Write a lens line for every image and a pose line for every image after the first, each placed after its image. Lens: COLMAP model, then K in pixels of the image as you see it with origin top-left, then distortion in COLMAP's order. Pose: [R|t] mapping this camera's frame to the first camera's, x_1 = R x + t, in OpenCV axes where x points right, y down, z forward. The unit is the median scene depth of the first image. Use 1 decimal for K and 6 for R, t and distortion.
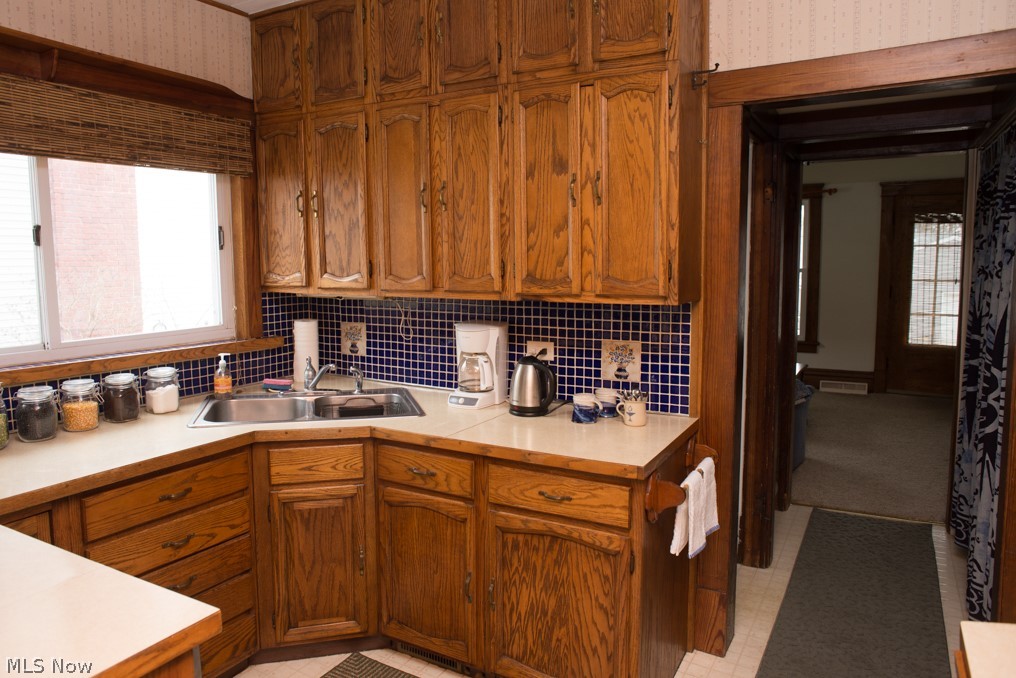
lens RADIAL K [[696.4, 0, 507.8], [0, 696.4, 333.9], [0, 0, 1]] dist [-0.001320, 0.006918]
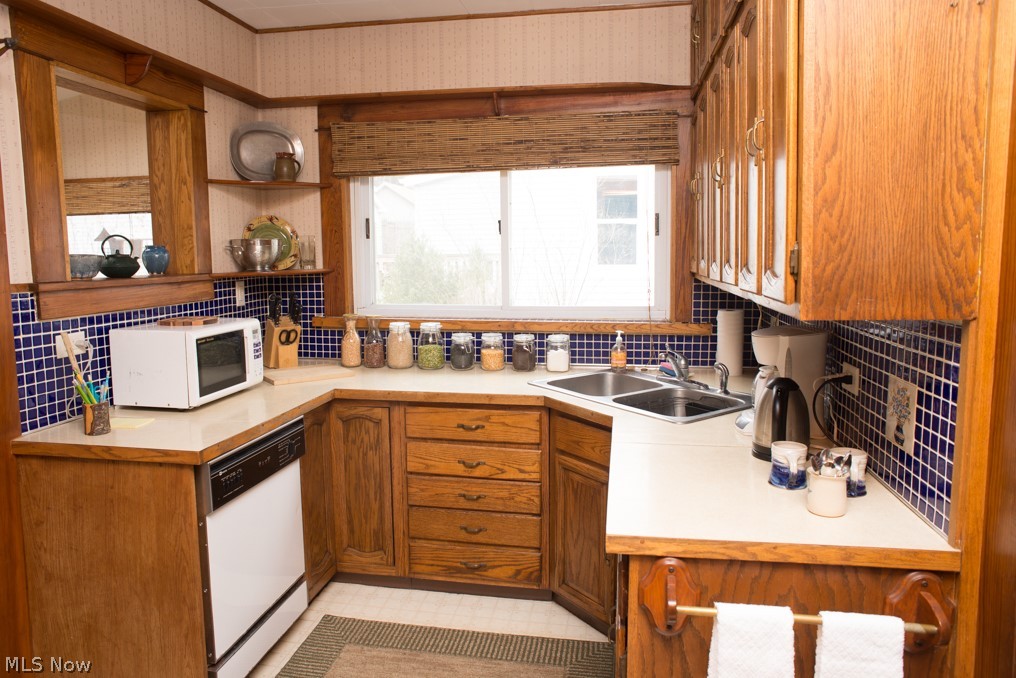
lens RADIAL K [[696.4, 0, 508.8], [0, 696.4, 341.5], [0, 0, 1]] dist [-0.001320, 0.006918]
pose [[0.356483, 0.114340, -0.927279, 0.619600], [-0.103218, 0.991228, 0.082545, -0.032148], [0.928583, 0.066286, 0.365158, 0.502039]]
